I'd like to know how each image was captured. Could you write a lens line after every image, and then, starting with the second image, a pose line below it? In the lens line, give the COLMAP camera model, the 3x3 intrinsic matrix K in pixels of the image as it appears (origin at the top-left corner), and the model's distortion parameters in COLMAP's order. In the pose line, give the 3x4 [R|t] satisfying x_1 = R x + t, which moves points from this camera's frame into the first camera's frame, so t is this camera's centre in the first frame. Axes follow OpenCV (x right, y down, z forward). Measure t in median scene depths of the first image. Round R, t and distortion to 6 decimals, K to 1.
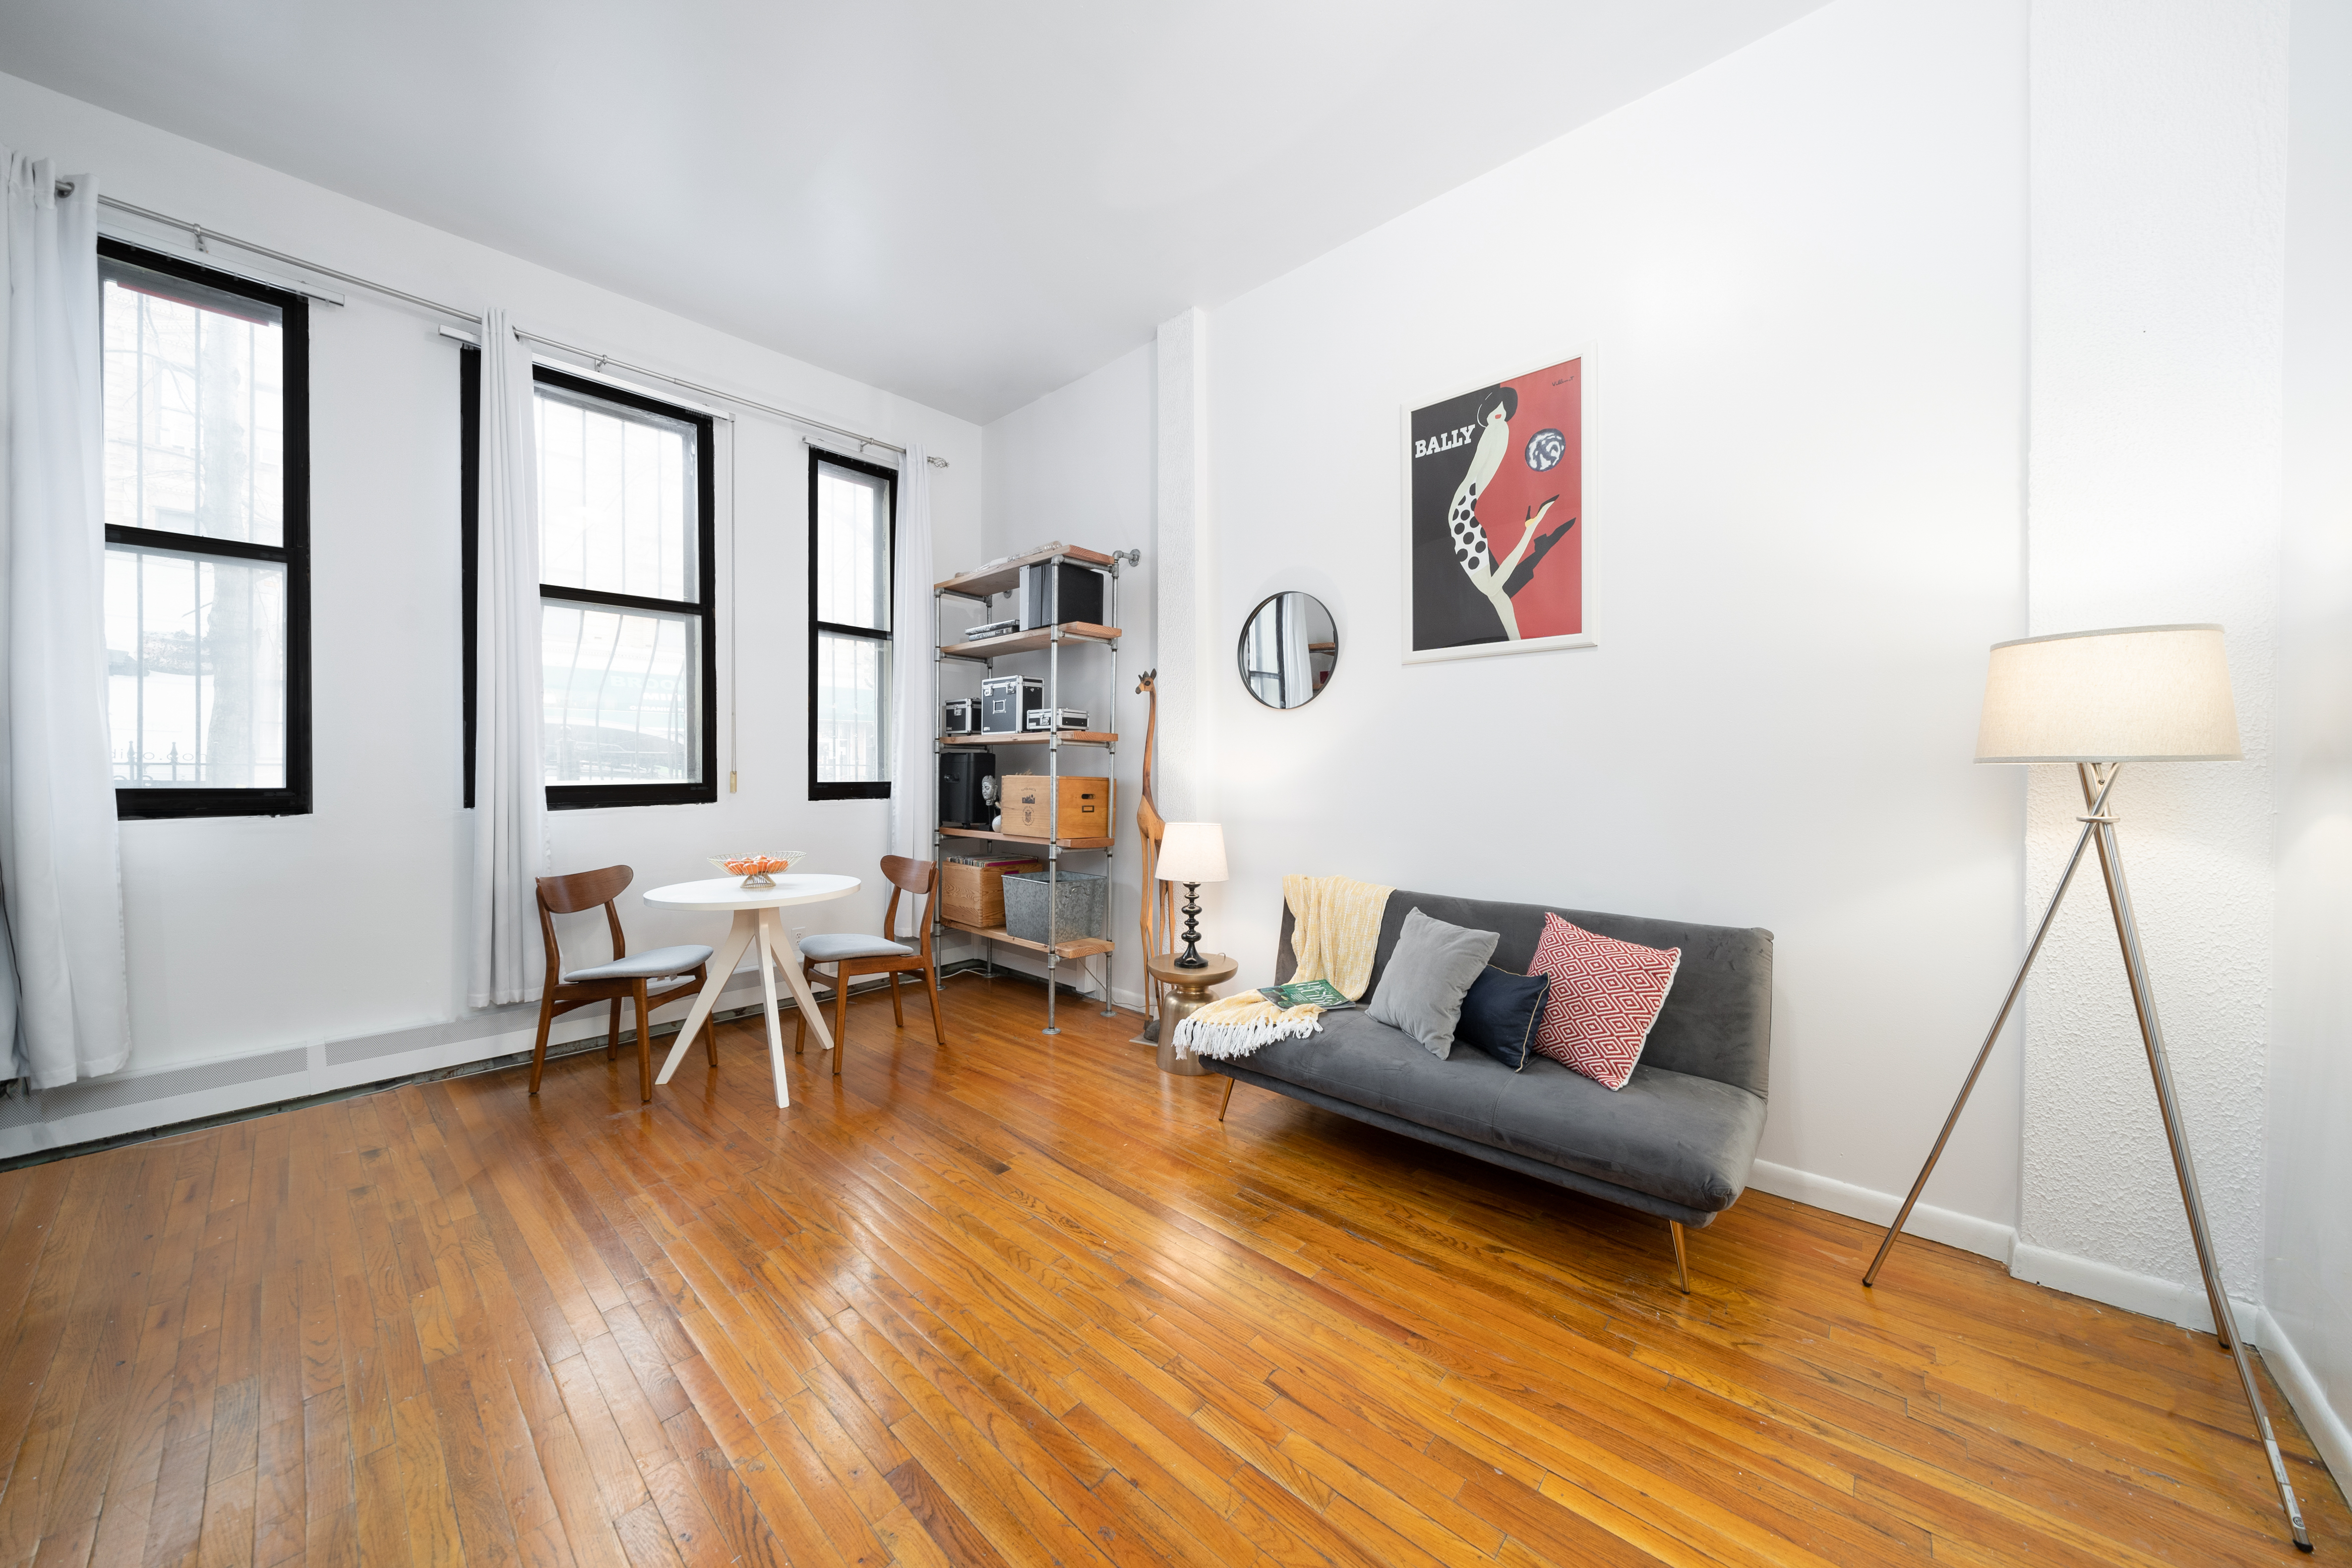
lens RADIAL K [[809.7, 0, 1194.3], [0, 809.7, 776.7], [0, 0, 1]] dist [-0.003058, 0.000049]
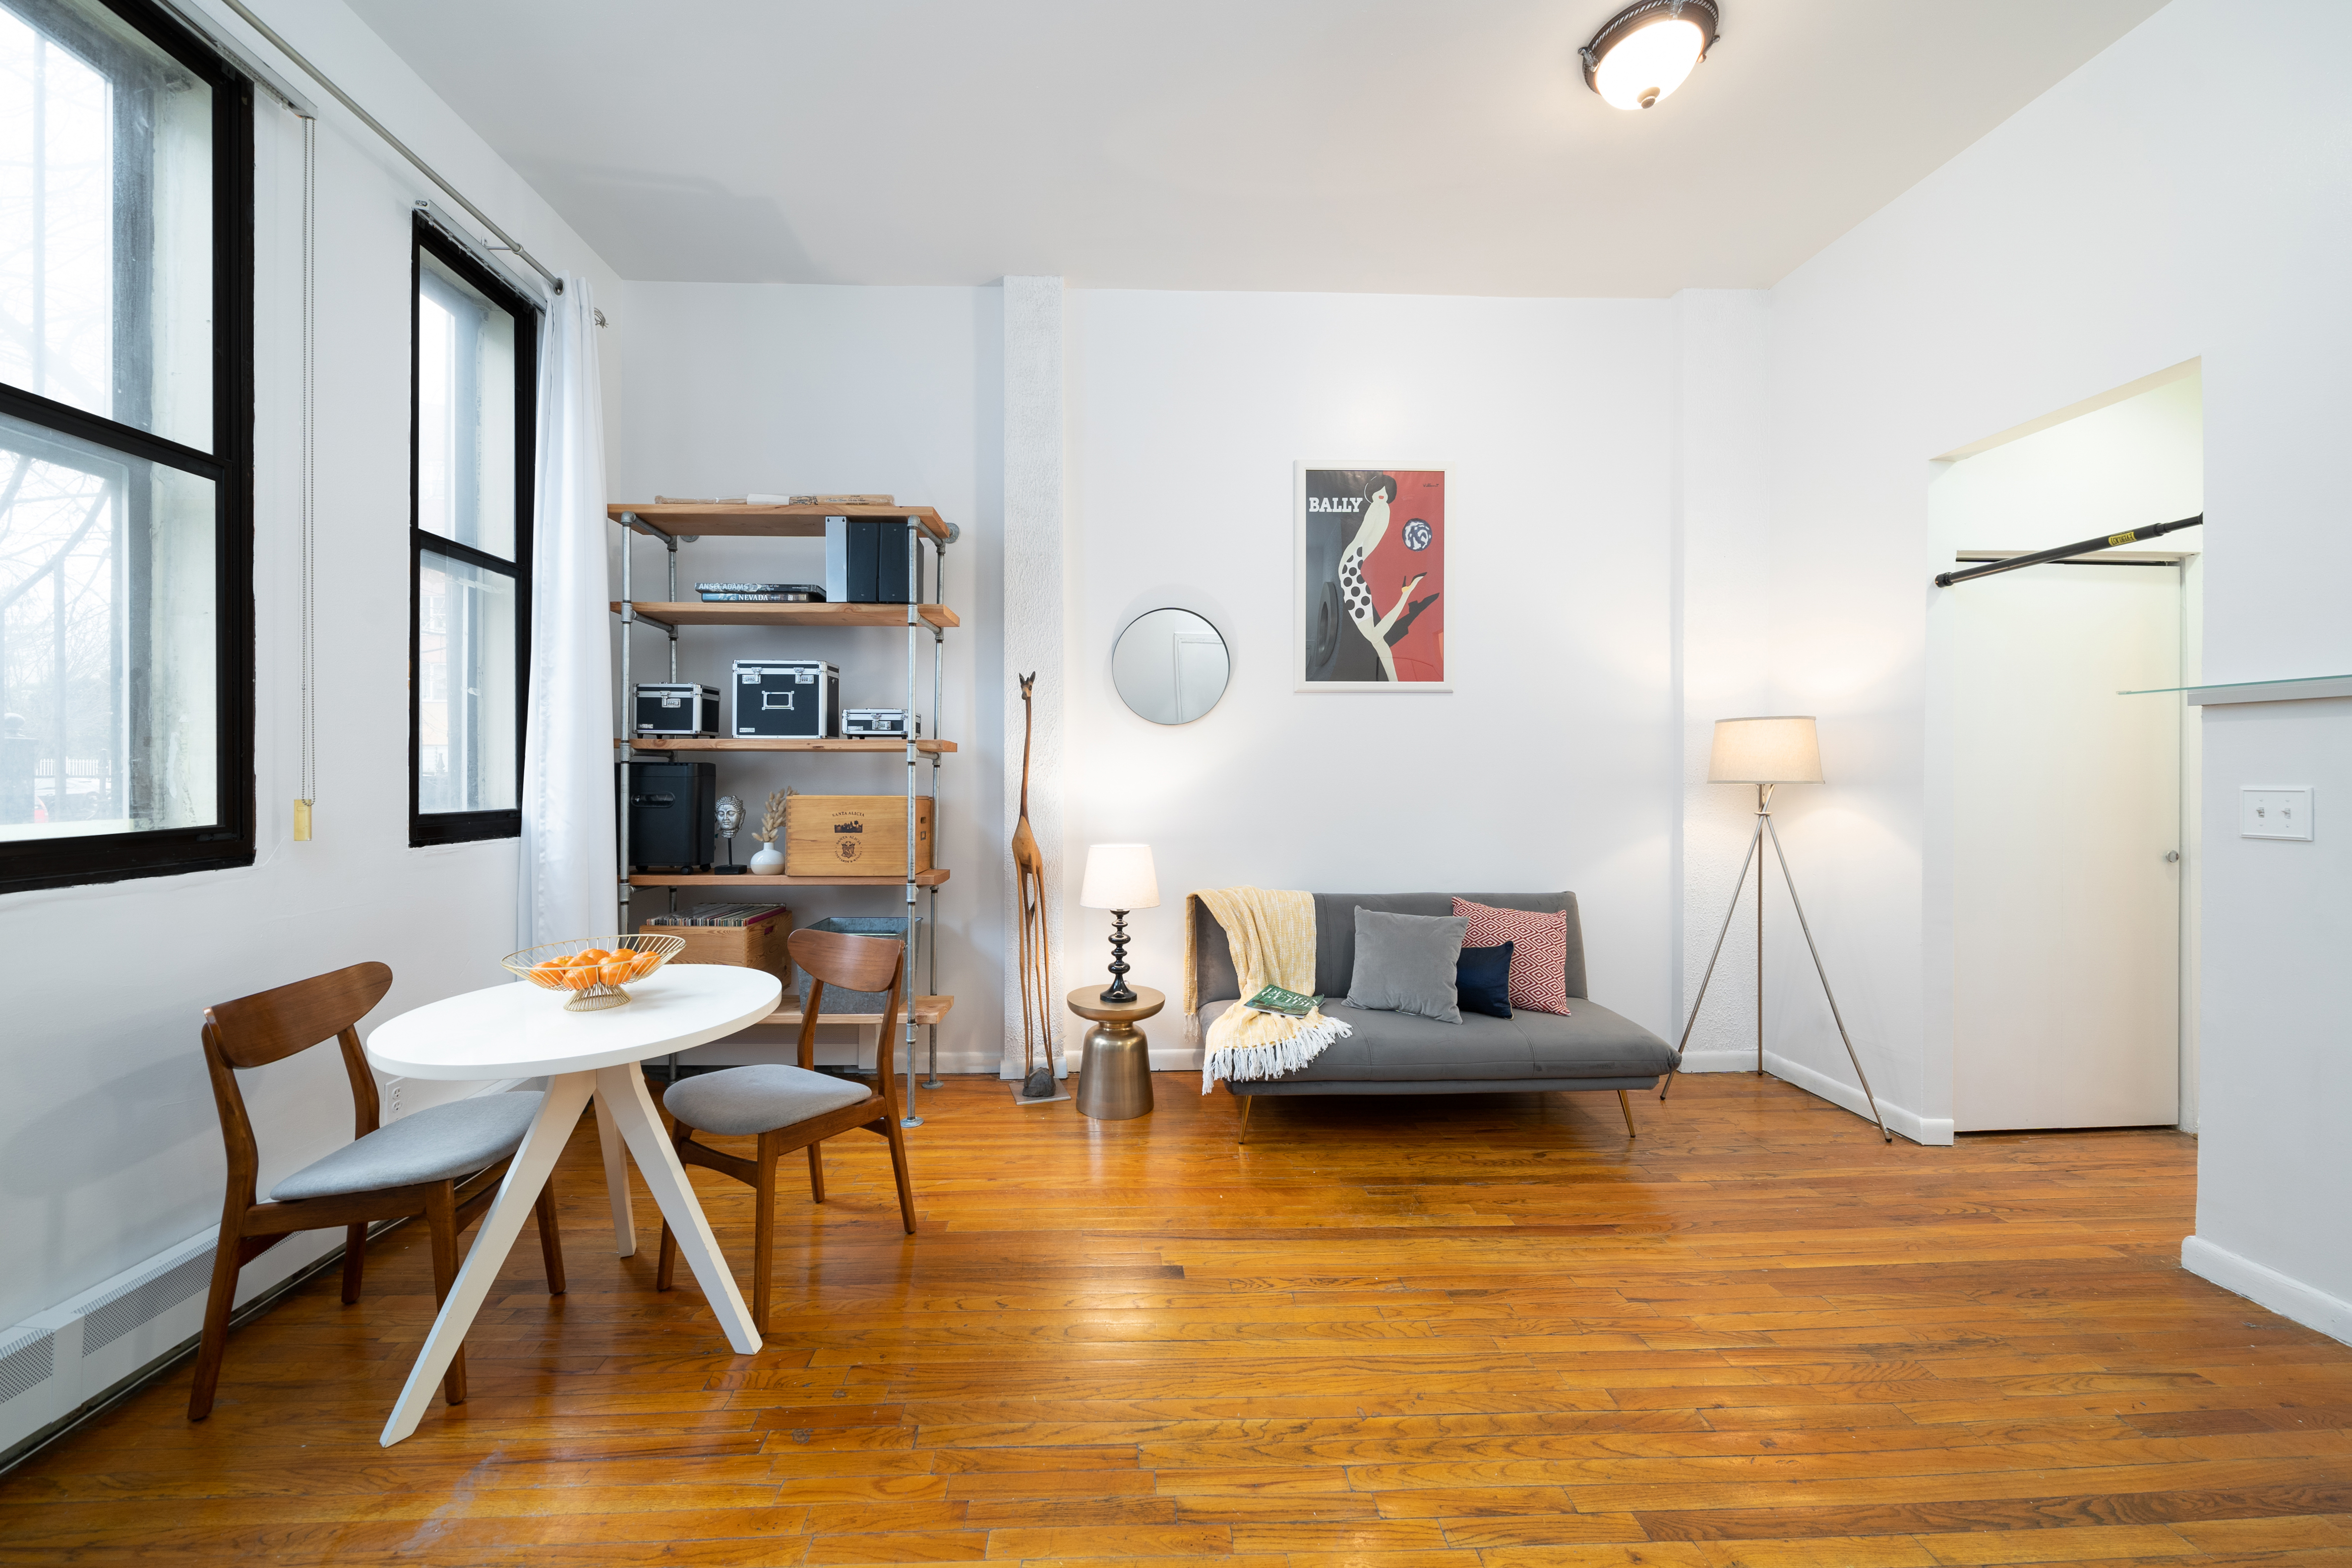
lens RADIAL K [[809.7, 0, 1190.7], [0, 809.7, 773.8], [0, 0, 1]] dist [-0.003058, 0.000049]
pose [[0.717846, -0.002406, 0.696198, -0.658308], [0.005379, 0.999983, -0.002090, -0.024729], [-0.696181, 0.005245, 0.717847, 0.310170]]
